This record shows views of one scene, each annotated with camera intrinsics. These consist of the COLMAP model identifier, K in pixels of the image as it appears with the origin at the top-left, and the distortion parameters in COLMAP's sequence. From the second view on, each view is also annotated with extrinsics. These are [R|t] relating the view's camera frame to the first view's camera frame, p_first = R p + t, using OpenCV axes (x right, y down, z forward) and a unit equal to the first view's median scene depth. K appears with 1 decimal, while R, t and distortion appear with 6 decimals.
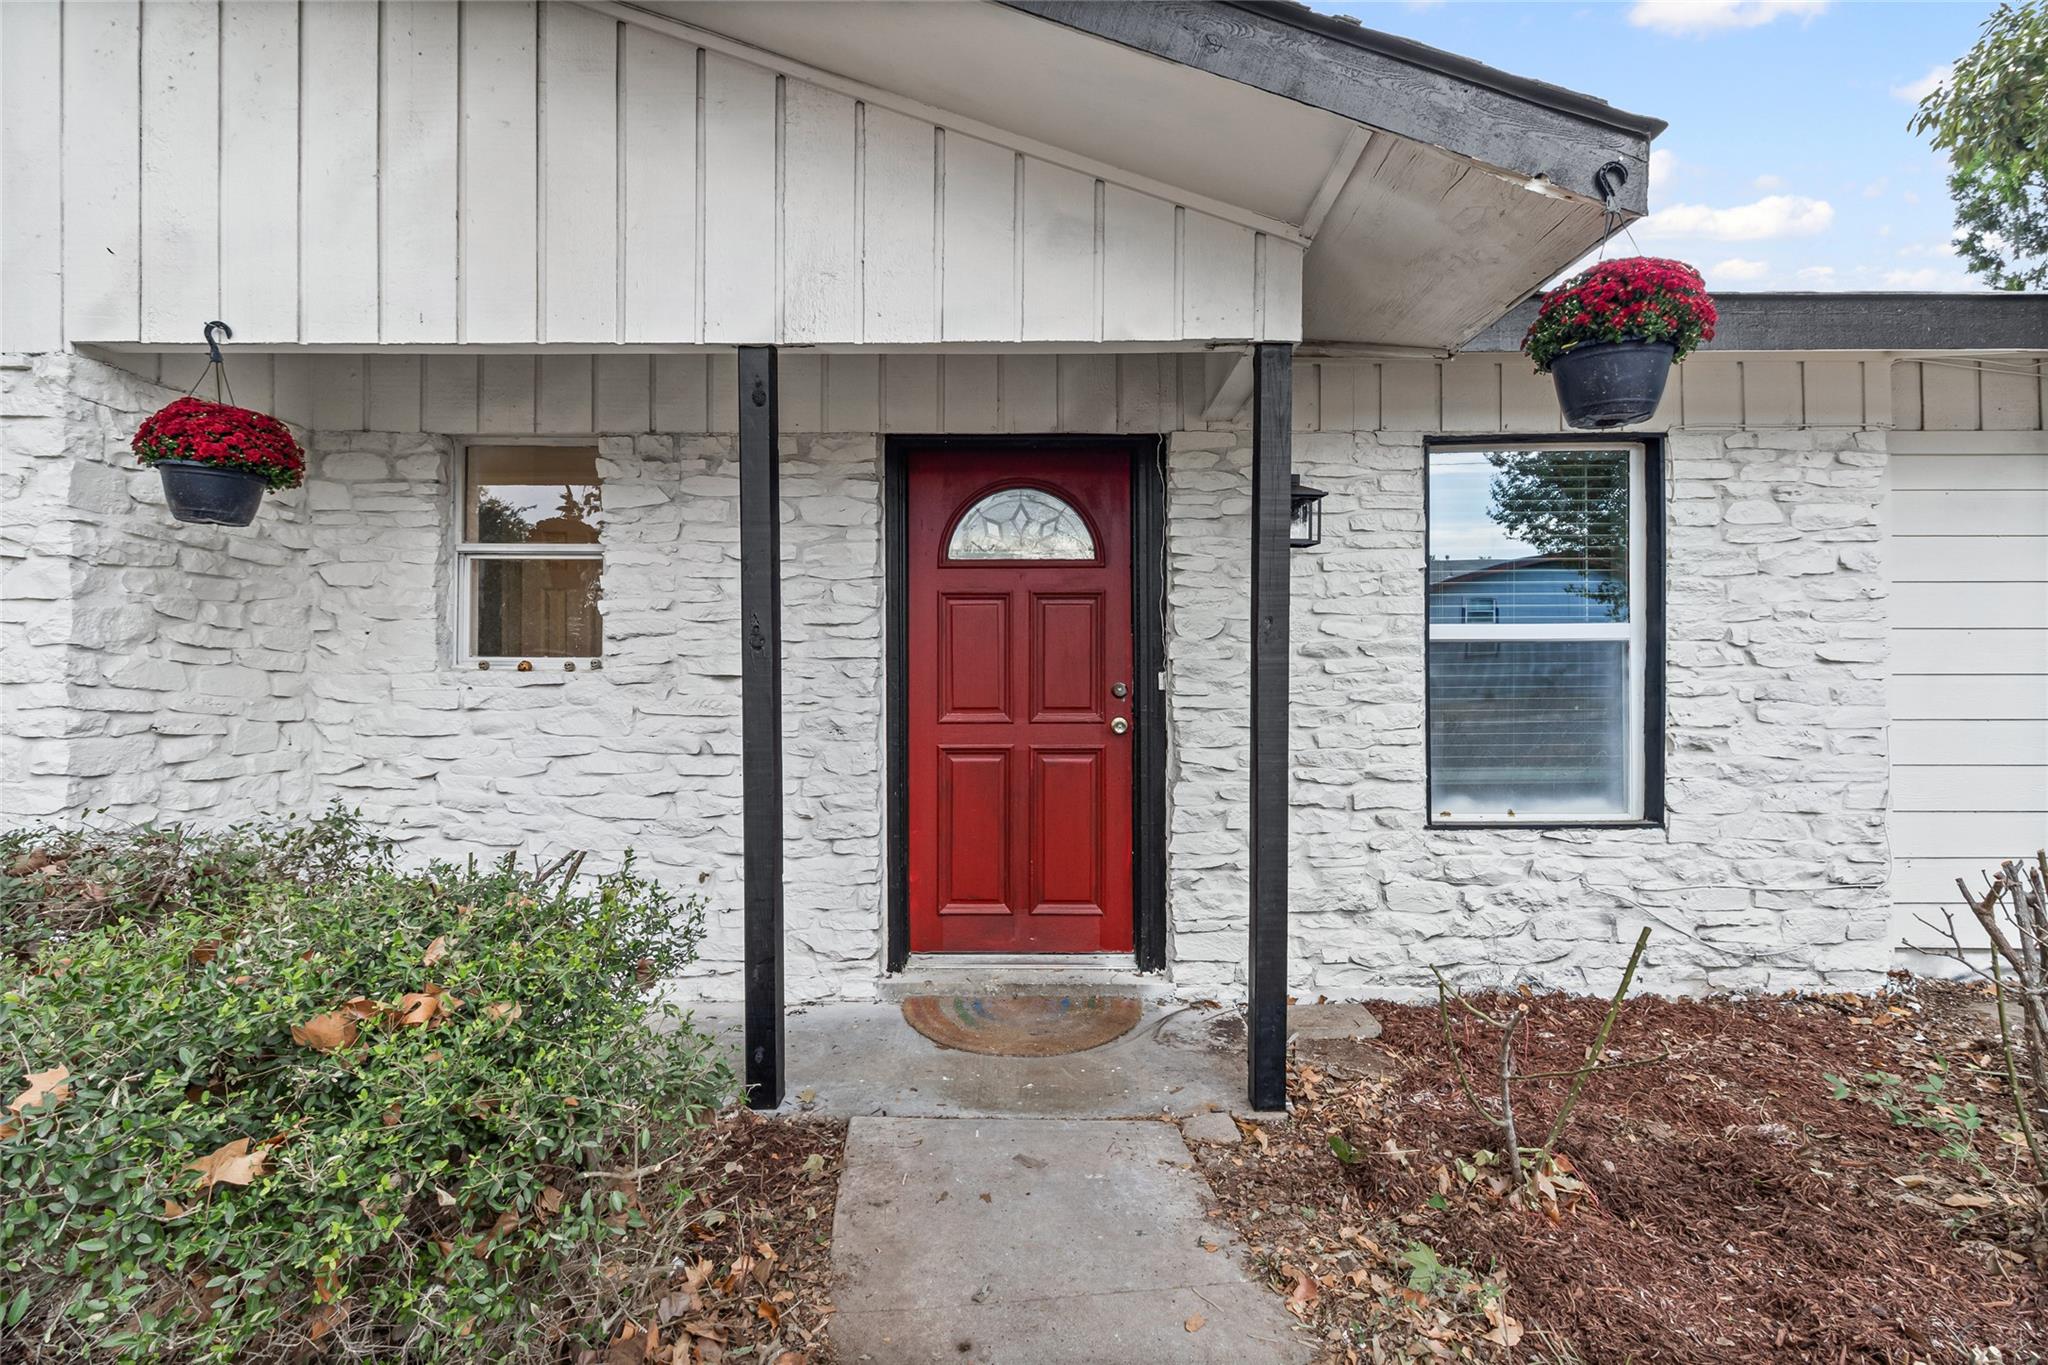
lens RADIAL K [[988.3, 0, 1024.0], [0, 988.3, 682.5], [0, 0, 1]] dist [0.000411, 0.000012]
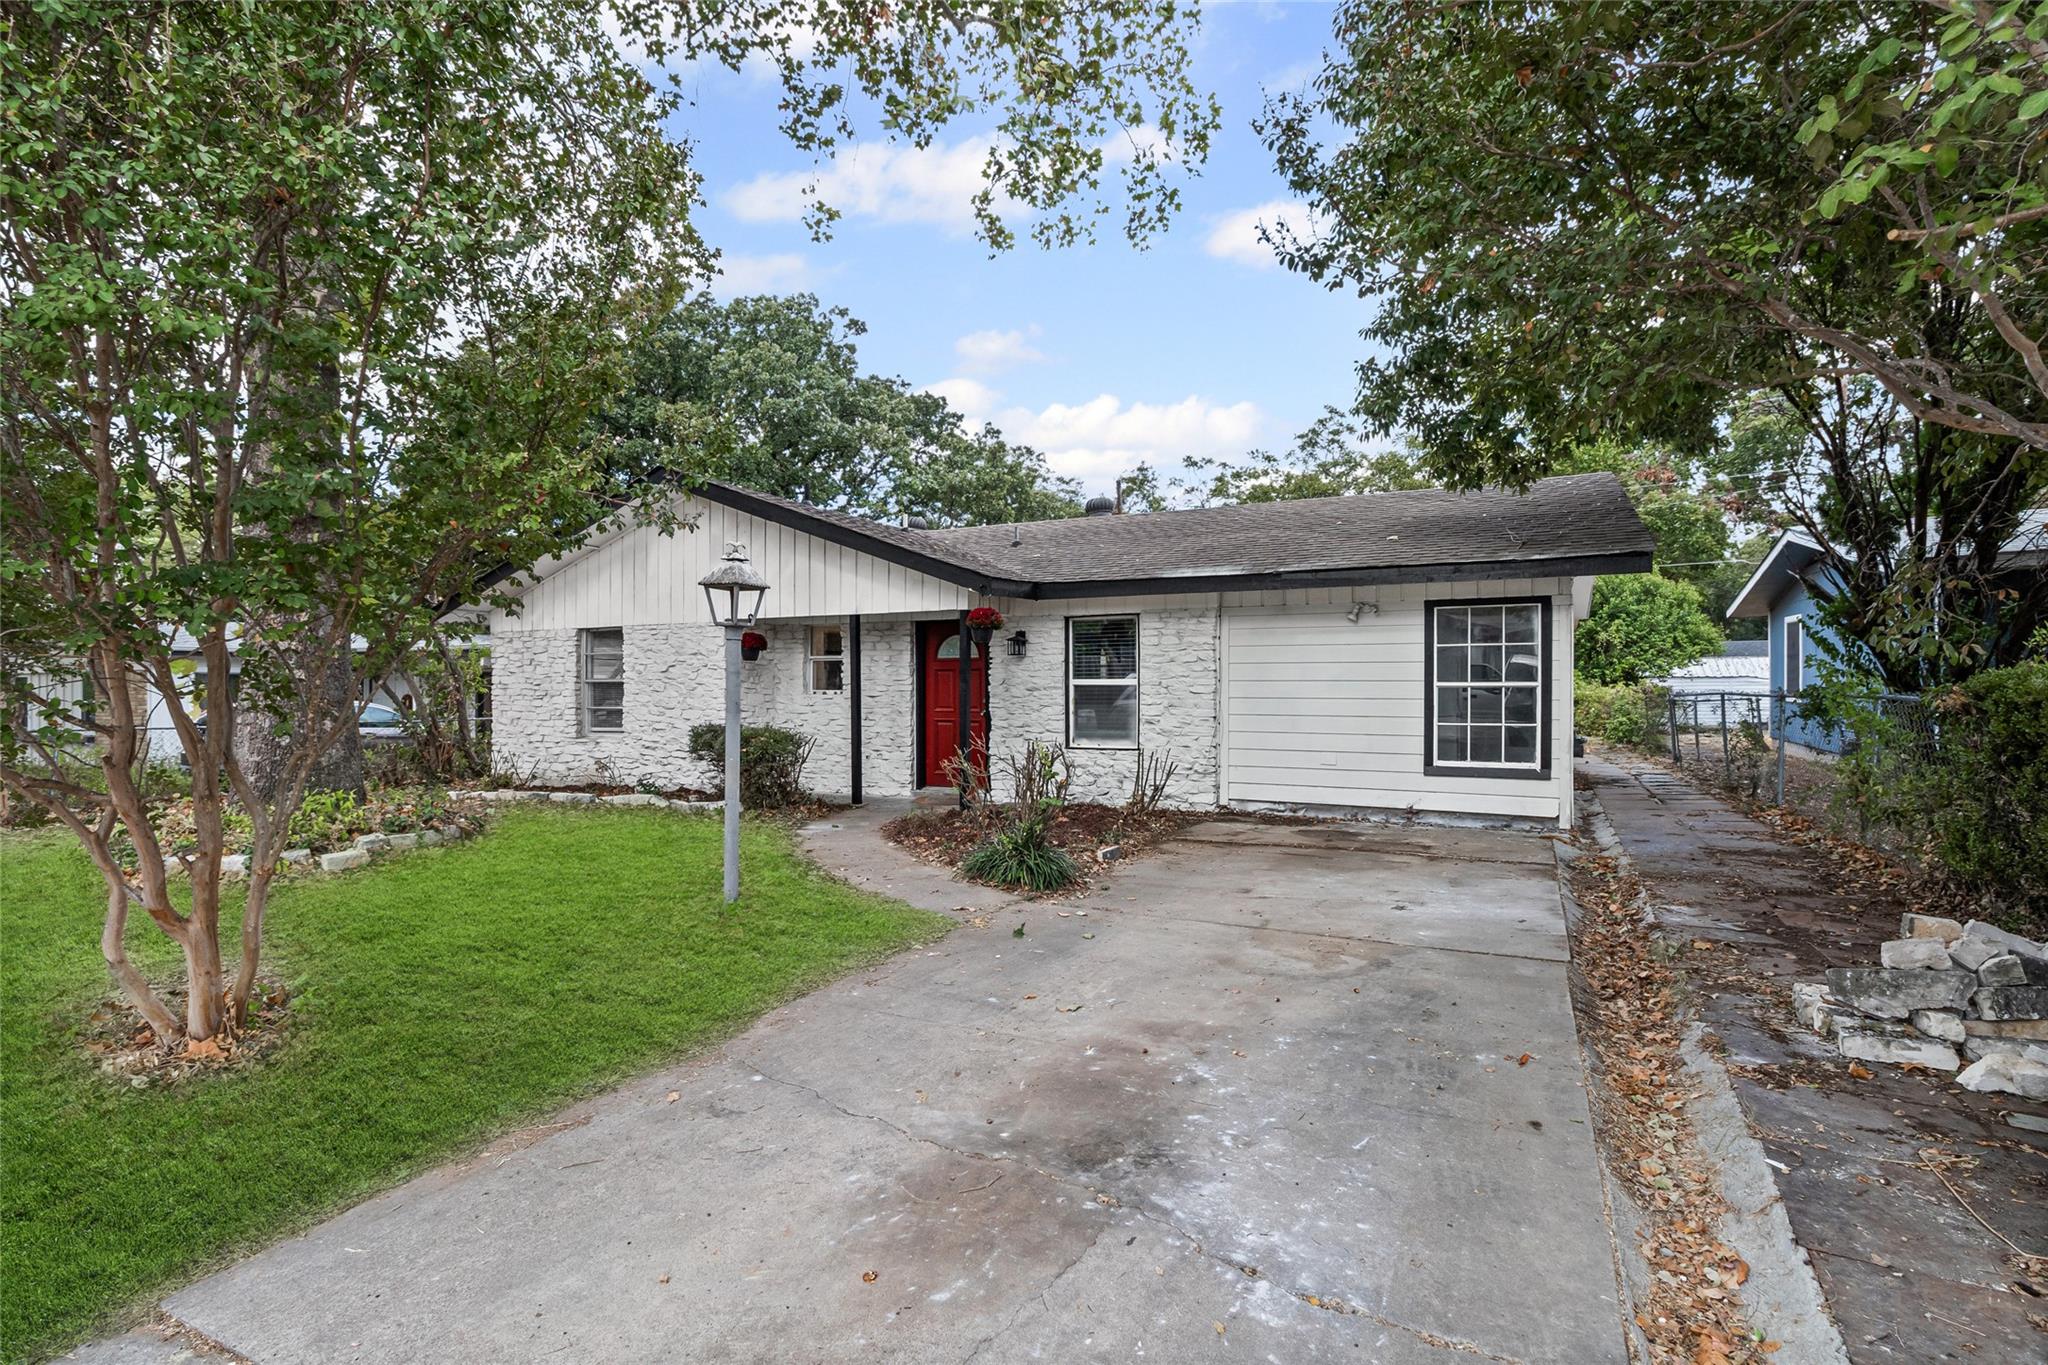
lens RADIAL K [[988.3, 0, 1024.0], [0, 988.3, 682.5], [0, 0, 1]] dist [0.000411, 0.000012]
pose [[0.889534, -0.000121, -0.456869, 1.671794], [-0.010392, 0.999736, -0.020499, 0.012118], [0.456750, 0.022982, 0.889298, -1.726603]]
